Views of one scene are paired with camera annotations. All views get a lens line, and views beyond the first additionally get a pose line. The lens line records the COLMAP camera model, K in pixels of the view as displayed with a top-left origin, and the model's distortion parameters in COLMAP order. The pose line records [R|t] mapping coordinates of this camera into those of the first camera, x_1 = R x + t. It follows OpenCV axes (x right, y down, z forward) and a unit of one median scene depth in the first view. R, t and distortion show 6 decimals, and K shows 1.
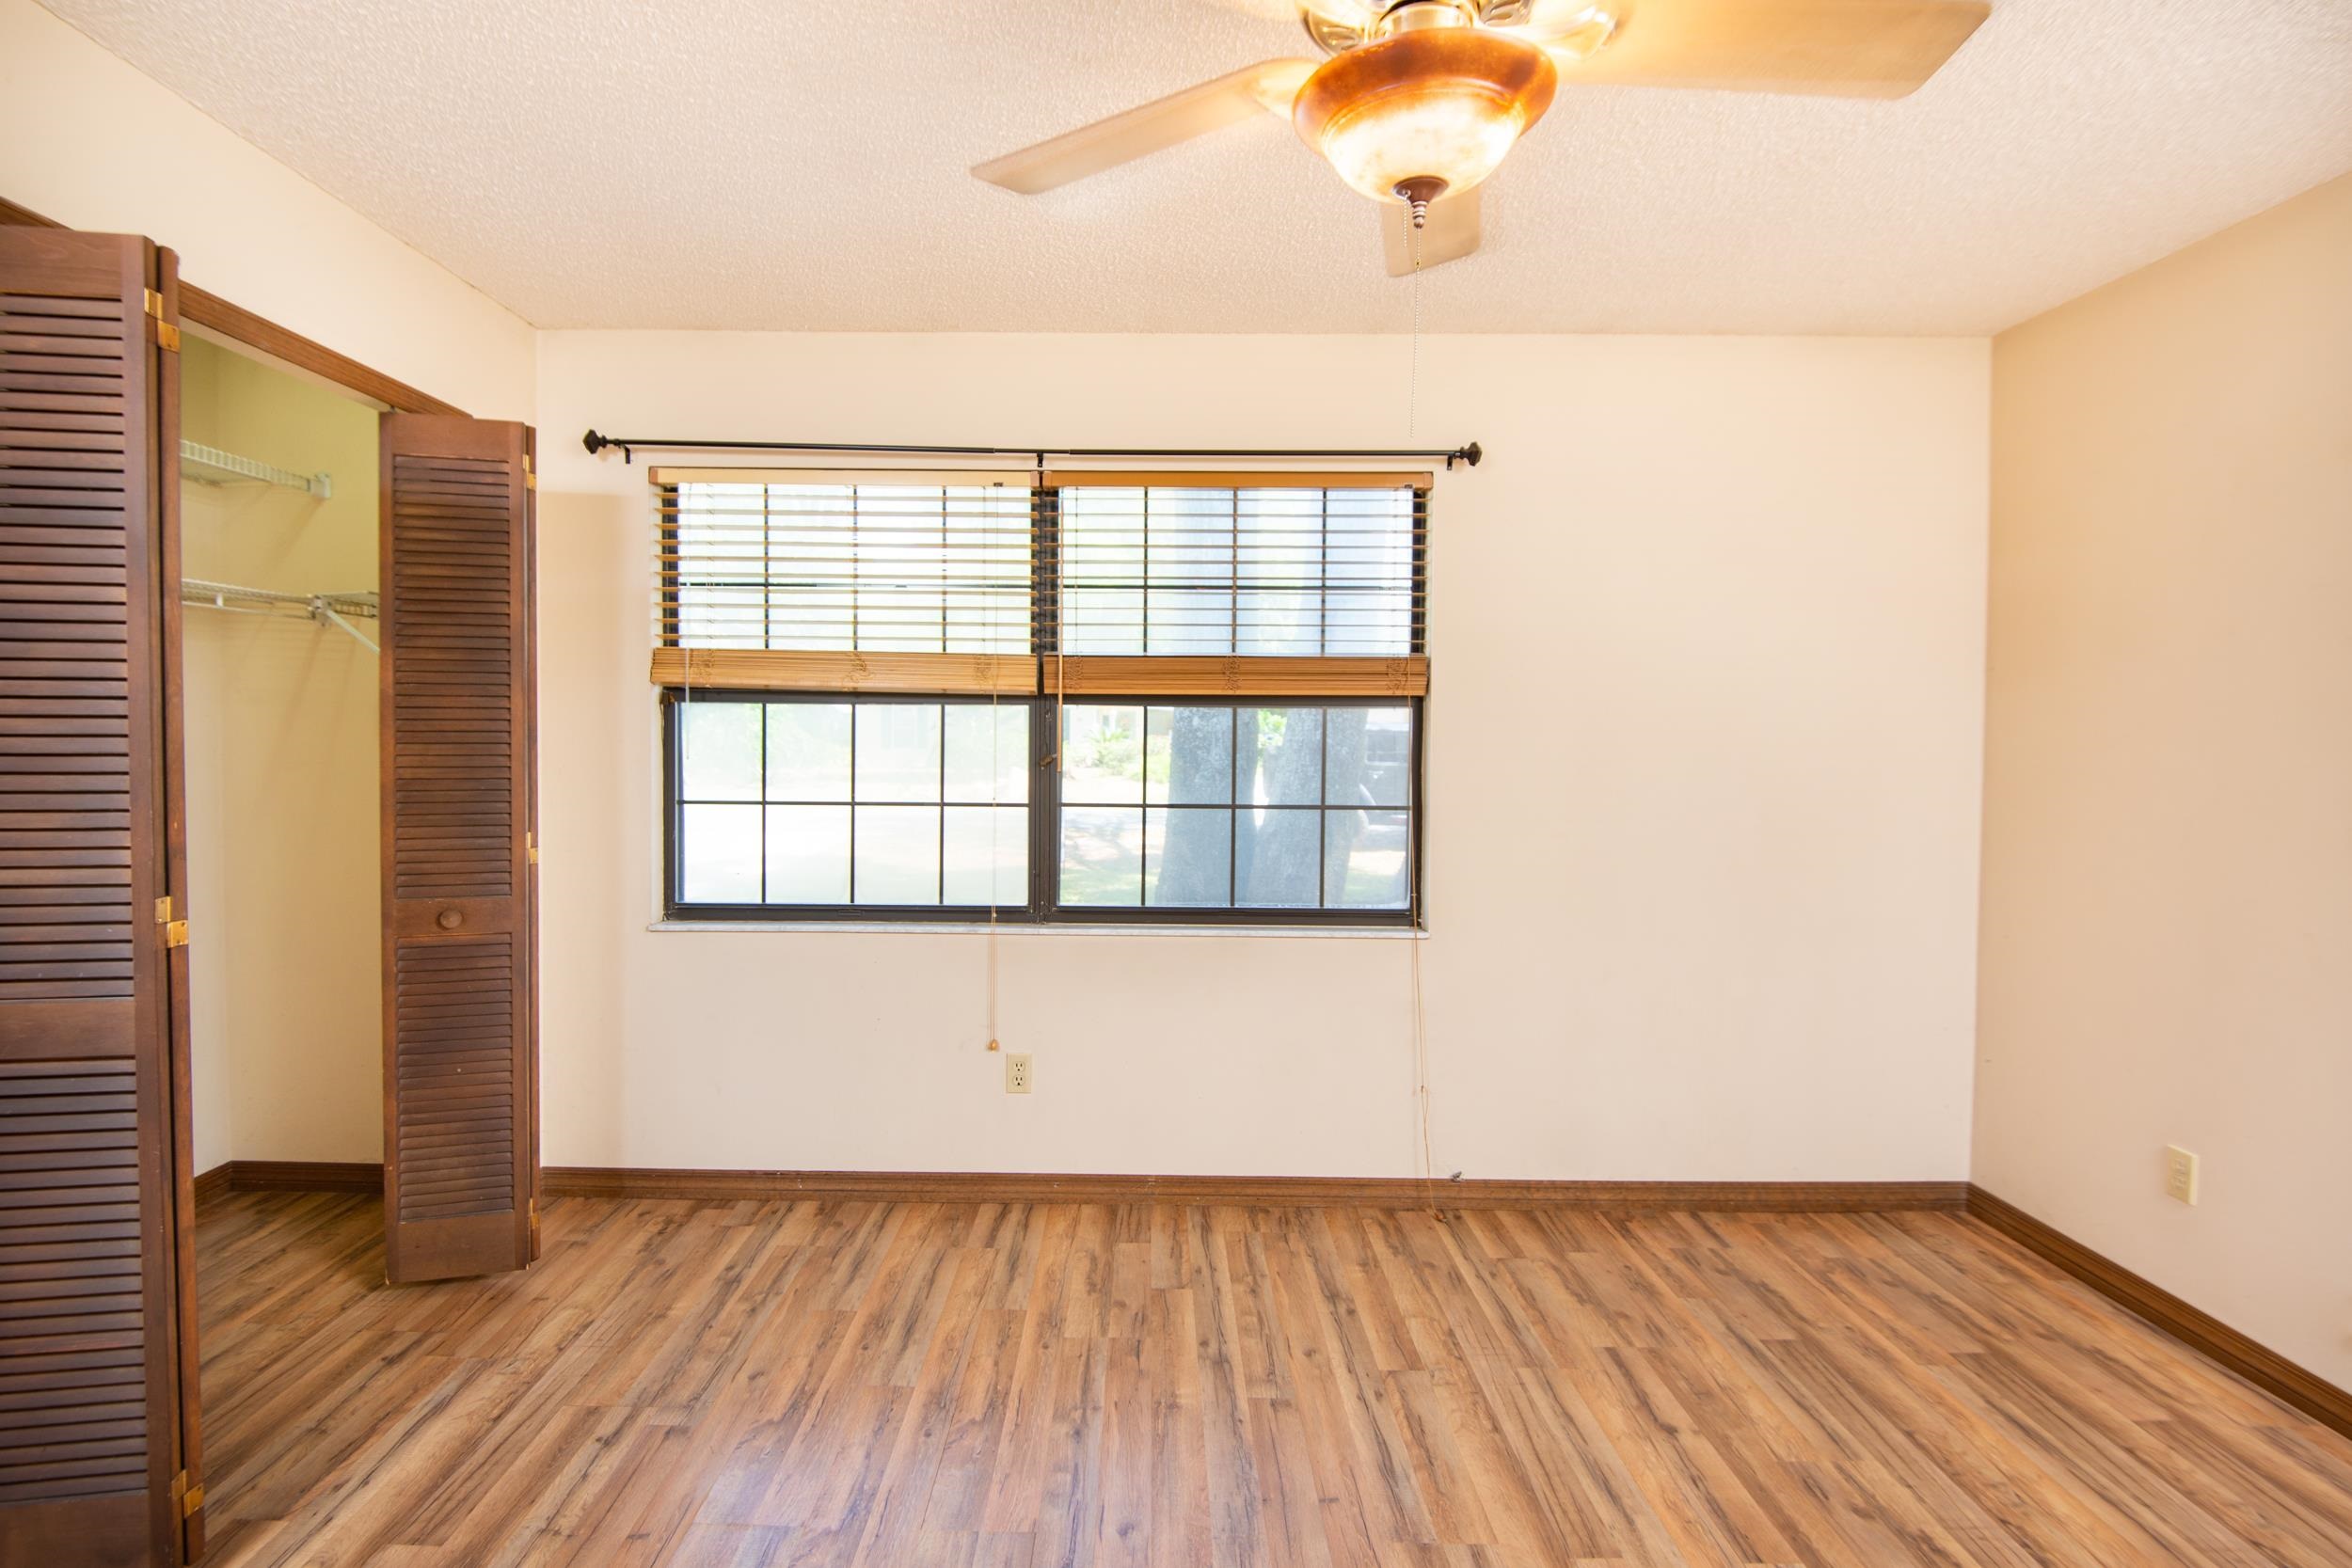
lens RADIAL K [[1084.9, 0, 1176.0], [0, 1084.9, 784.0], [0, 0, 1]] dist [-0.014144, -0.000653]
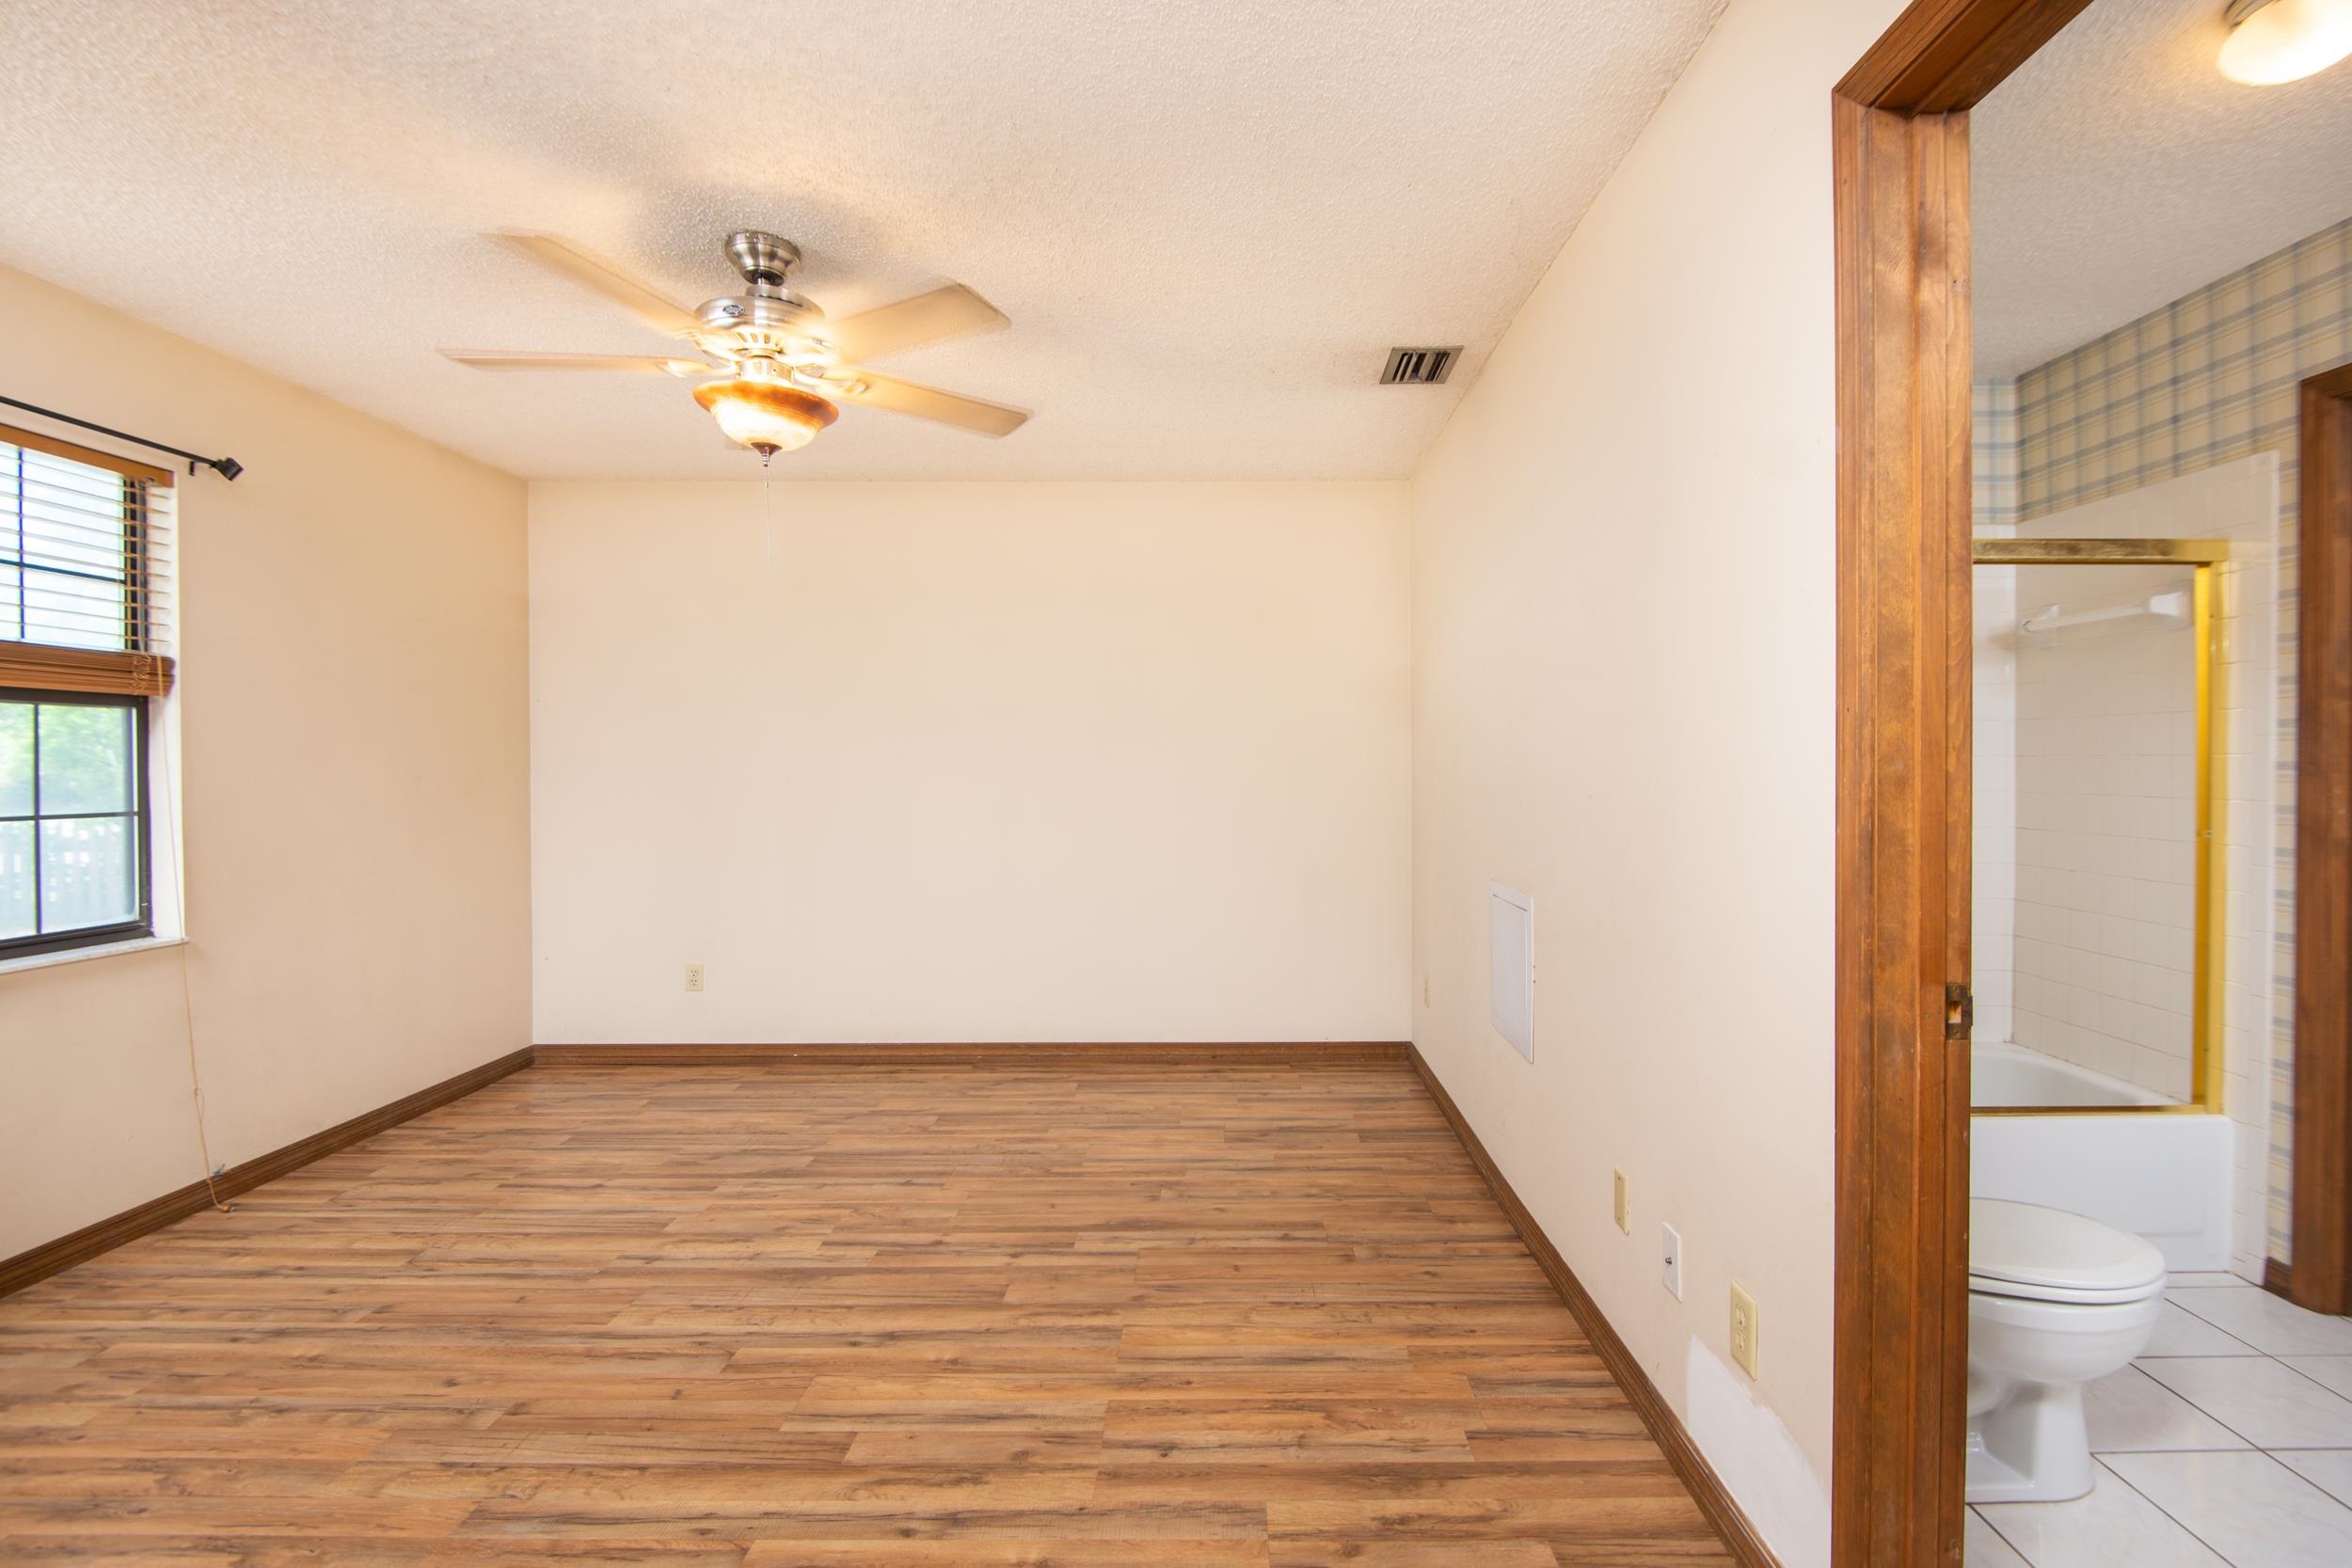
lens RADIAL K [[1084.9, 0, 1176.0], [0, 1084.9, 784.0], [0, 0, 1]] dist [-0.014144, -0.000653]
pose [[0.024266, -0.023064, 0.999439, -0.864505], [0.013526, 0.999650, 0.022740, -0.014507], [-0.999614, 0.012966, 0.024570, 0.078040]]
